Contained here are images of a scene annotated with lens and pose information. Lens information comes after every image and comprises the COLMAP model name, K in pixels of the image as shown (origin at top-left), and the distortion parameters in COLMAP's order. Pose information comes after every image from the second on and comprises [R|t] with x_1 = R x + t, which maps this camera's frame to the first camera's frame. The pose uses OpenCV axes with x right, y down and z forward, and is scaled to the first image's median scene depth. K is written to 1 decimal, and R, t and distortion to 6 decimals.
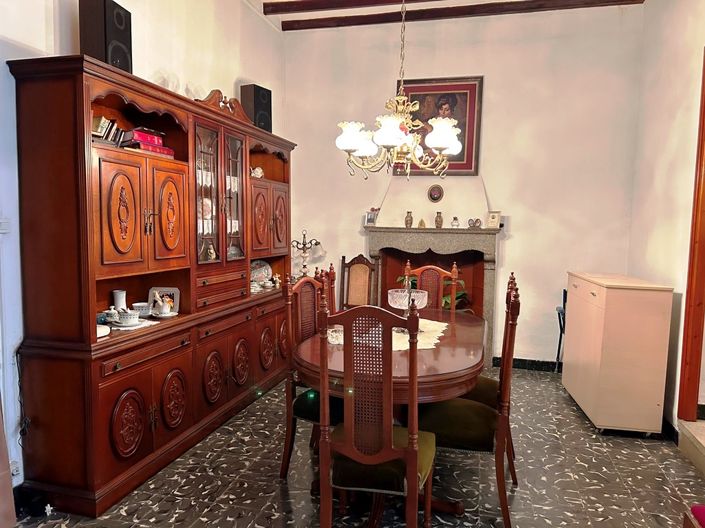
lens RADIAL K [[532.1, 0, 349.2], [0, 532.1, 267.9], [0, 0, 1]] dist [0.056130, -0.057007]
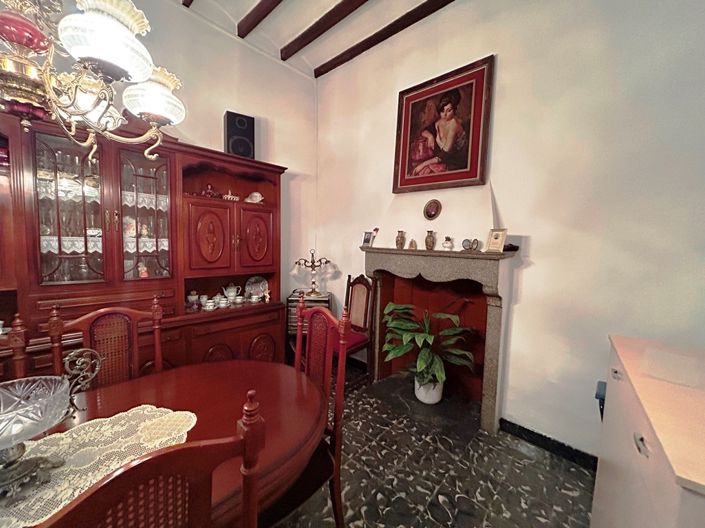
lens RADIAL K [[284.0, 0, 353.1], [0, 284.0, 262.6], [0, 0, 1]] dist [-0.003318, 0.000914]
pose [[0.882525, 0.039721, -0.468584, 0.391499], [-0.049471, 0.998739, -0.008513, -0.065125], [0.467655, 0.030694, 0.883378, 0.791449]]
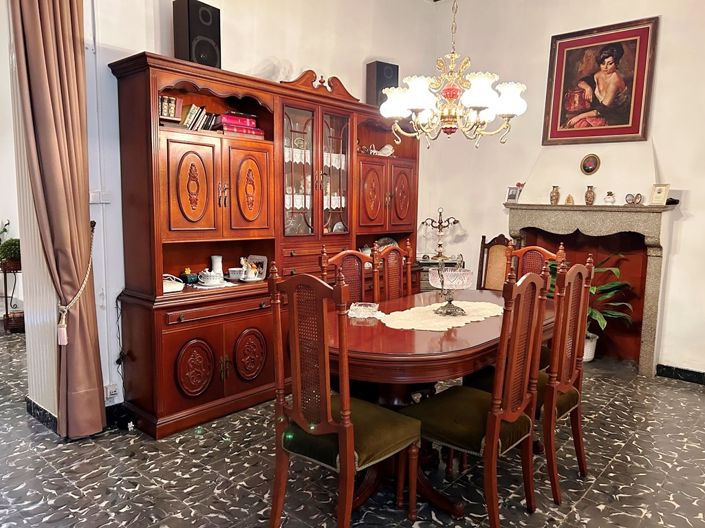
lens RADIAL K [[532.1, 0, 350.4], [0, 532.1, 267.2], [0, 0, 1]] dist [0.056130, -0.057007]
pose [[0.894477, 0.052202, -0.444057, 0.306904], [-0.039957, 0.998520, 0.036896, 0.011391], [0.445326, -0.015260, 0.895239, 0.087587]]
